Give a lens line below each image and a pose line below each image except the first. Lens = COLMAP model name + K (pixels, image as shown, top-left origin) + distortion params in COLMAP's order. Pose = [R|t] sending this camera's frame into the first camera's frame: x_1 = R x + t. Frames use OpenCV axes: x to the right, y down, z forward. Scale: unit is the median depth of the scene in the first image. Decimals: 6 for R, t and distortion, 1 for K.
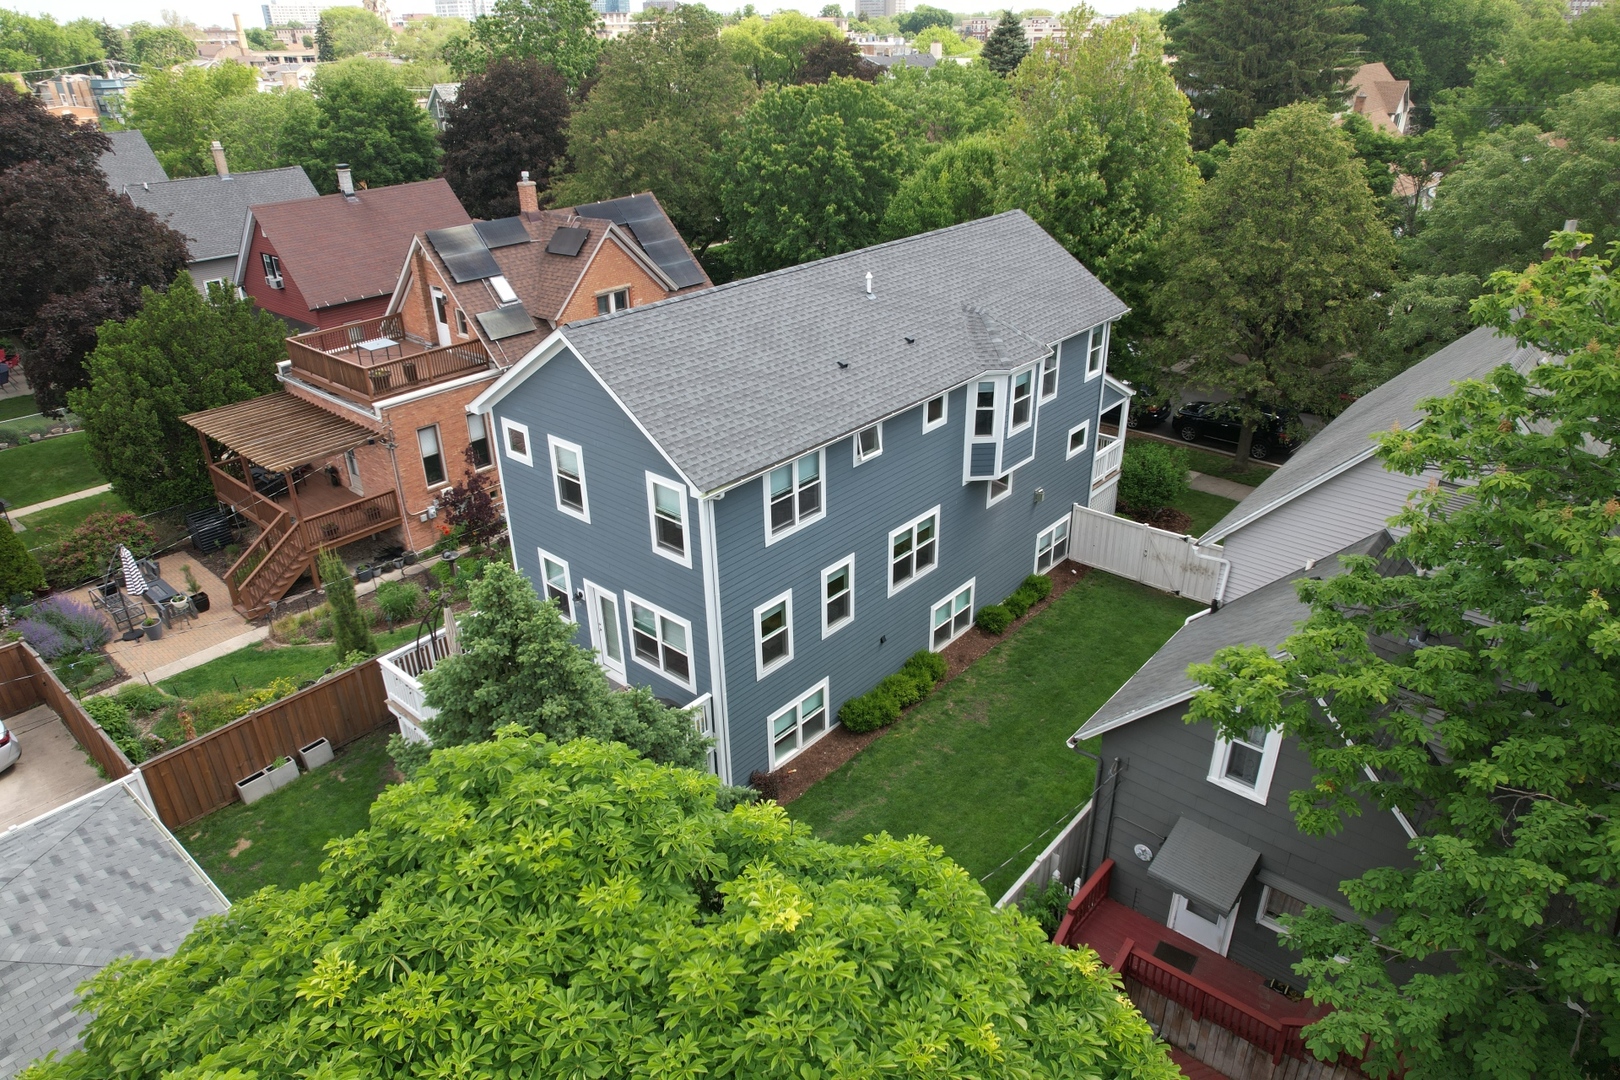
lens RADIAL K [[1035.5, 0, 806.2], [0, 1035.5, 543.1], [0, 0, 1]] dist [-0.052571, 0.049228]
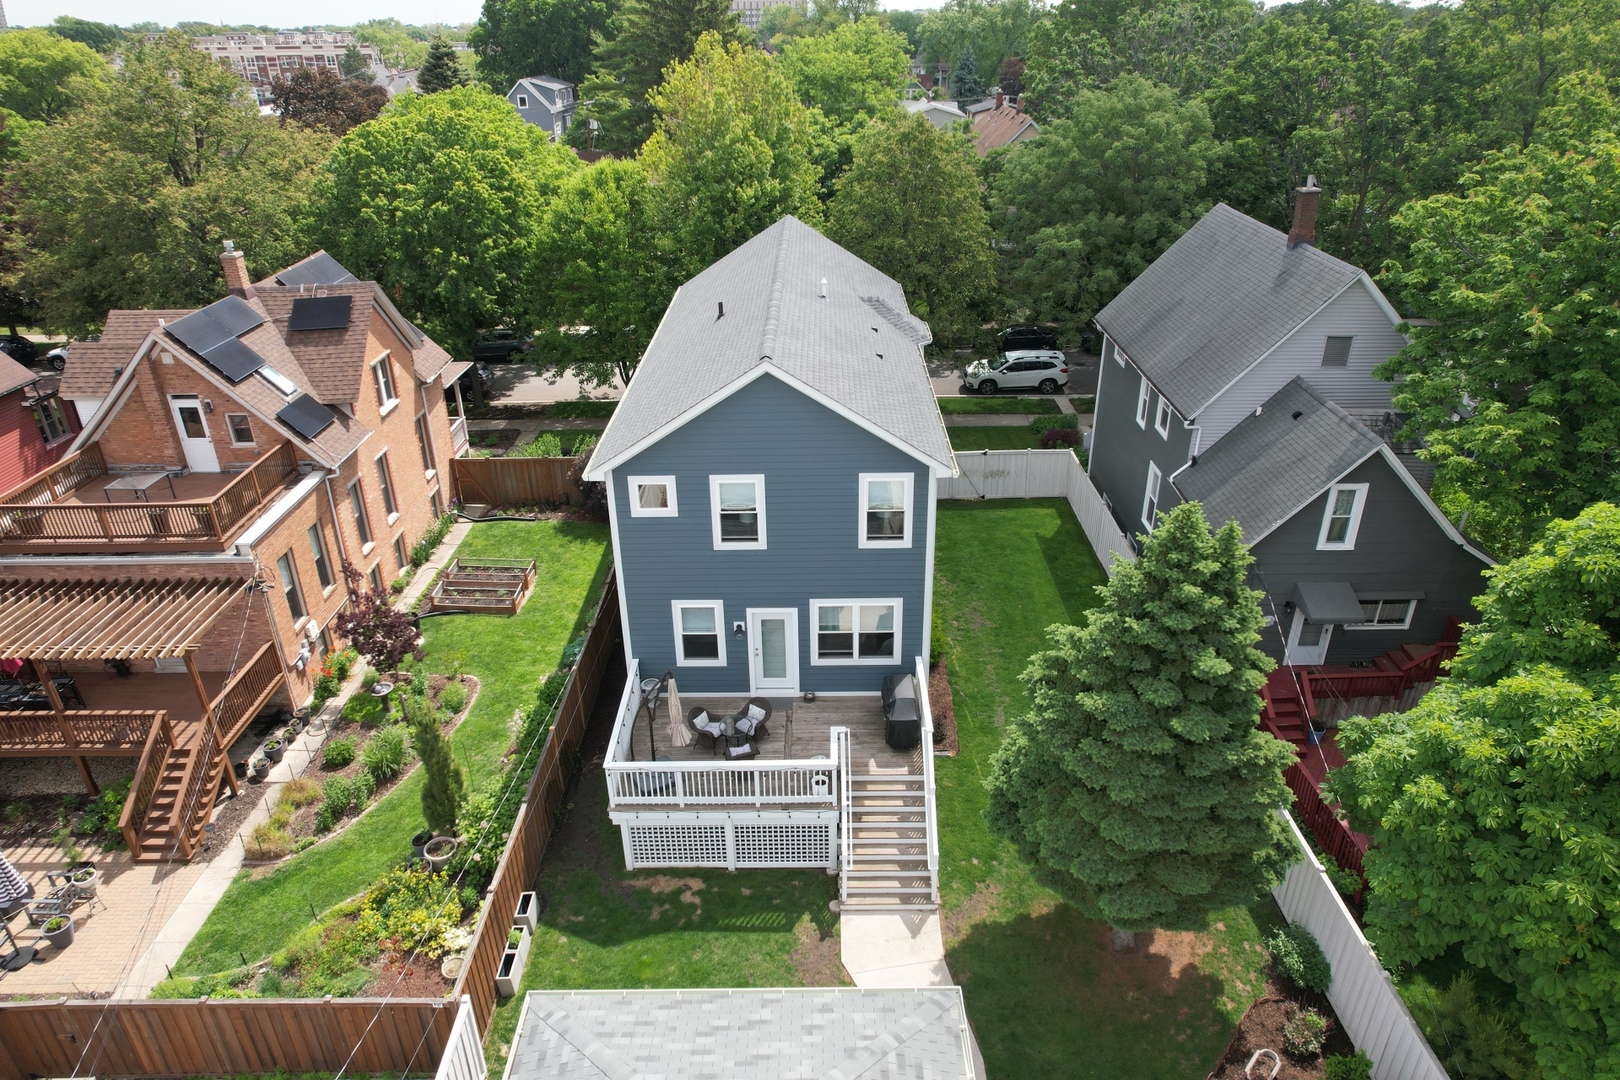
lens RADIAL K [[1035.5, 0, 811.8], [0, 1035.5, 541.0], [0, 0, 1]] dist [-0.052571, 0.049228]
pose [[0.756507, -0.292206, 0.585076, -0.547991], [0.299259, 0.950143, 0.087589, -0.072977], [-0.581499, 0.108828, 0.806235, 0.101746]]
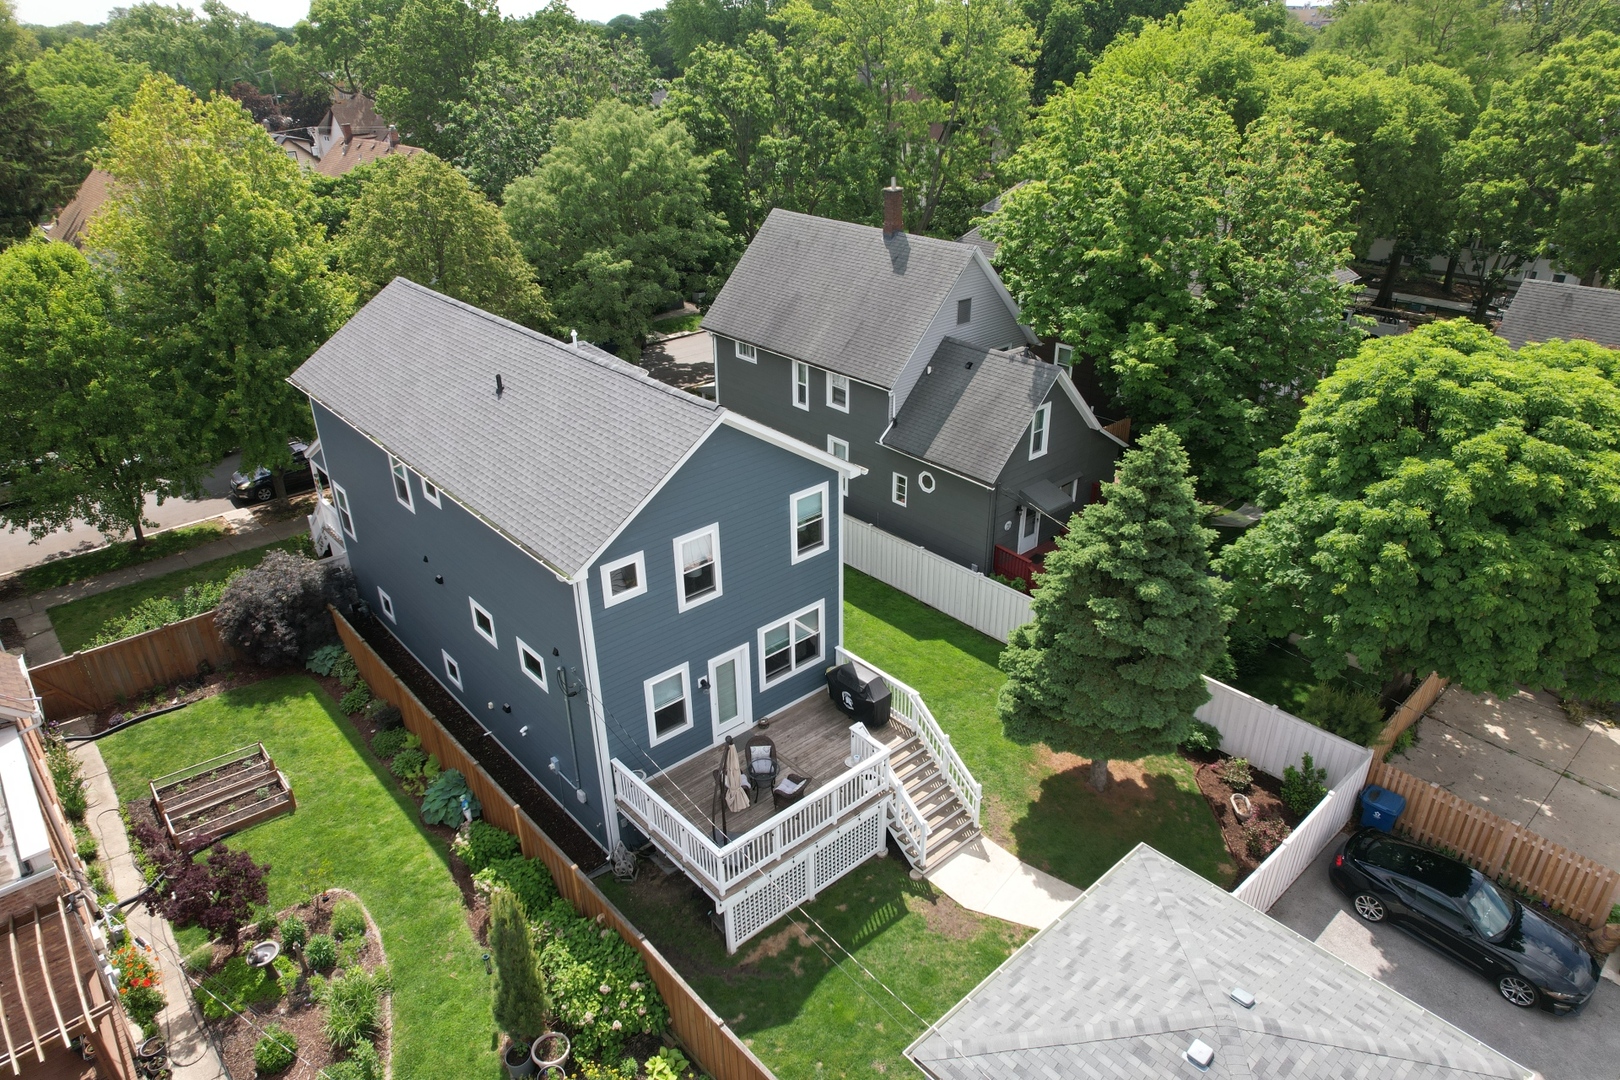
lens RADIAL K [[1035.5, 0, 811.5], [0, 1035.5, 540.1], [0, 0, 1]] dist [-0.052571, 0.049228]
pose [[0.127615, -0.437084, 0.890321, -0.773836], [0.460544, 0.821133, 0.337105, -0.262552], [-0.878416, 0.367012, 0.306085, 0.414469]]
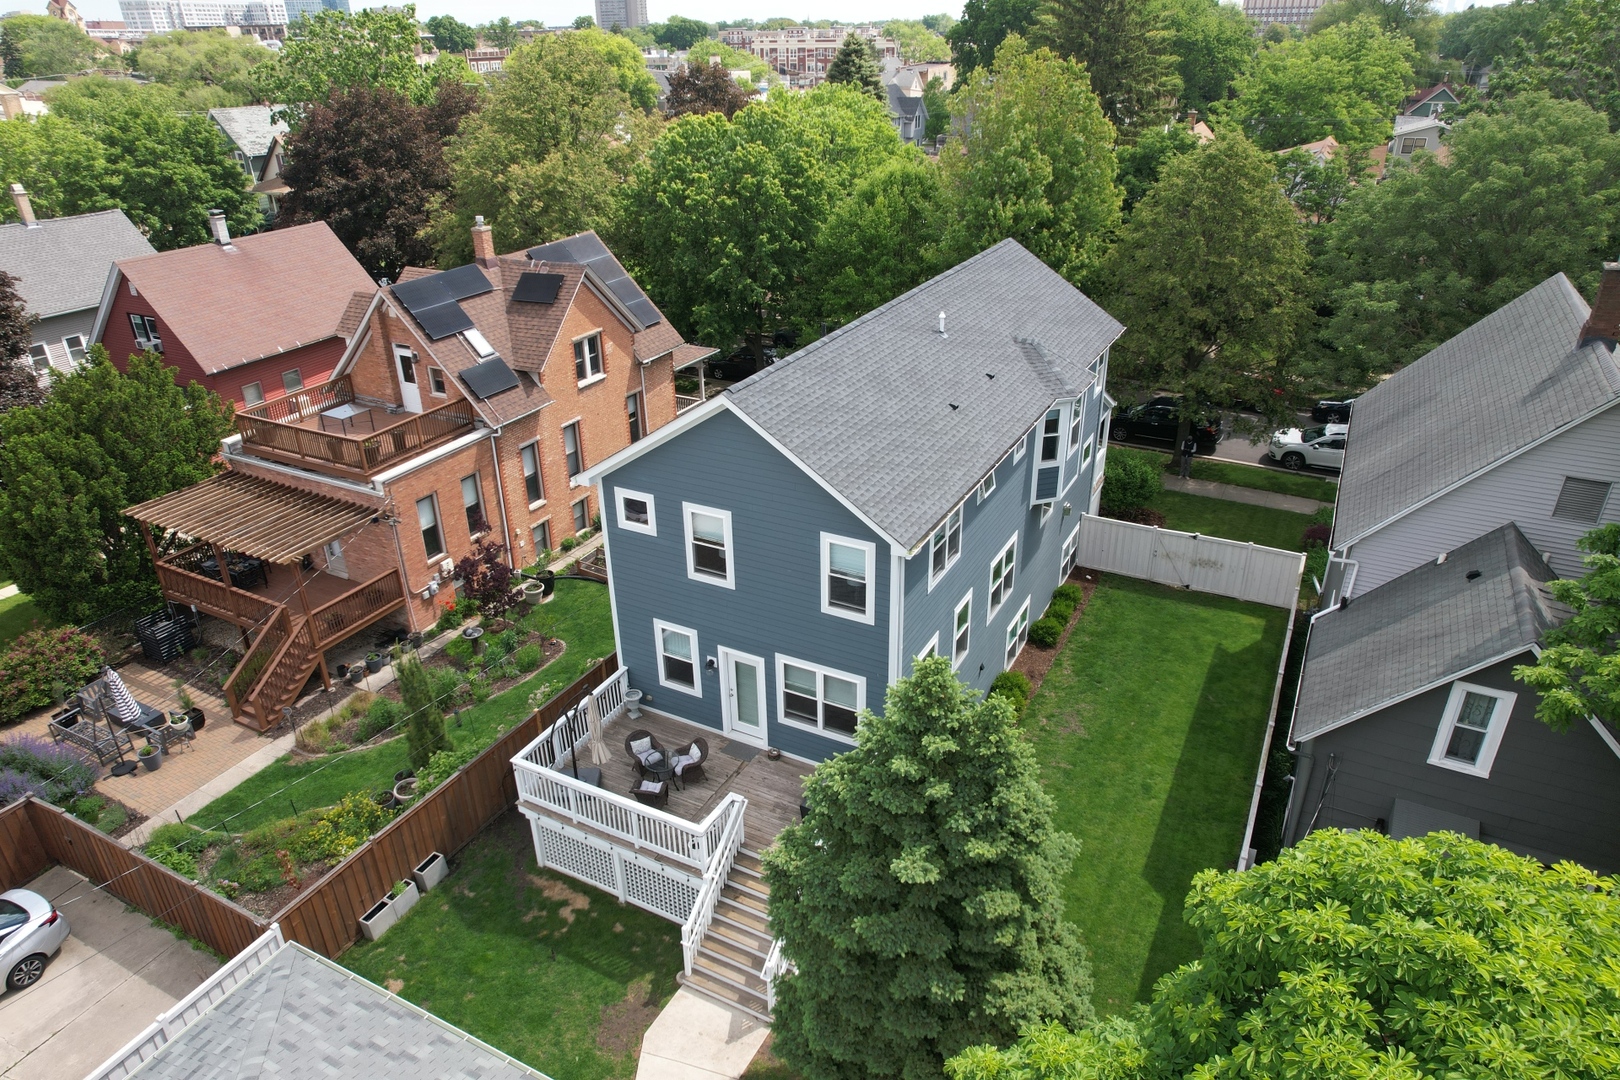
lens RADIAL K [[1035.5, 0, 809.7], [0, 1035.5, 544.2], [0, 0, 1]] dist [-0.052571, 0.049228]
pose [[0.972904, -0.102310, 0.207342, -0.238799], [0.103569, 0.994611, 0.004803, -0.041253], [-0.206716, 0.016802, 0.978257, 0.024659]]
